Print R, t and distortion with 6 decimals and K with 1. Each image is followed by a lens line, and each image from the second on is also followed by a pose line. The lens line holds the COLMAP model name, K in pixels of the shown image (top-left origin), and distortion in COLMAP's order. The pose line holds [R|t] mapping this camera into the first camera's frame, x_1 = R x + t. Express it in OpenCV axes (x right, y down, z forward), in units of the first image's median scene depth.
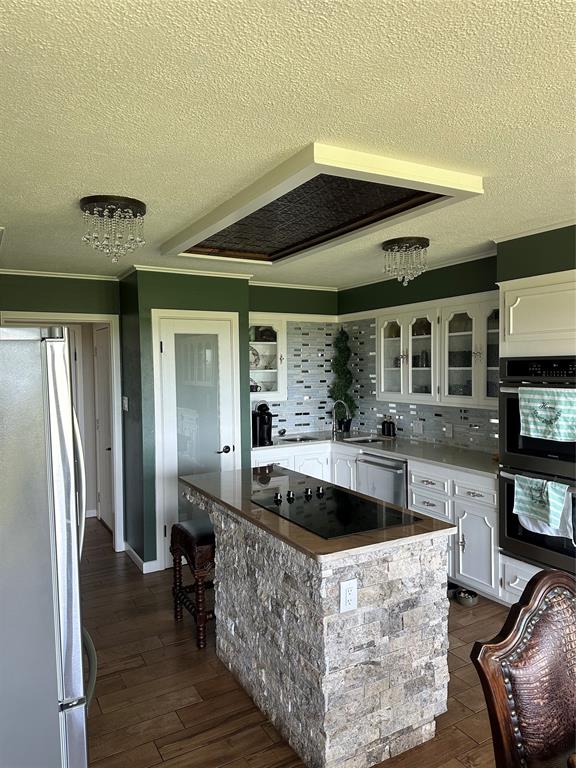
lens RADIAL K [[545.1, 0, 288.0], [0, 545.1, 384.0], [0, 0, 1]] dist [0.117733, -0.220993]
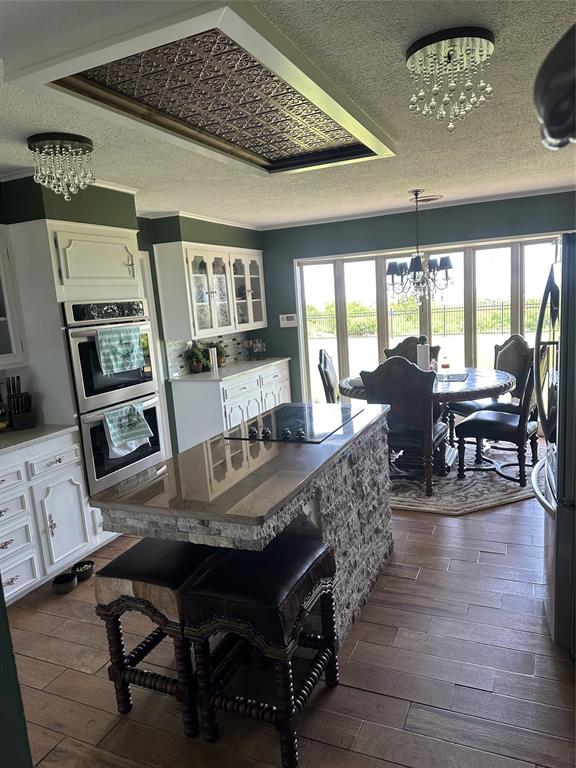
lens RADIAL K [[545.1, 0, 288.0], [0, 545.1, 384.0], [0, 0, 1]] dist [0.117733, -0.220993]
pose [[-0.608793, -0.086017, 0.788652, -0.661602], [0.091159, 0.979935, 0.177249, -0.047913], [-0.788074, 0.179800, -0.588736, 1.407636]]
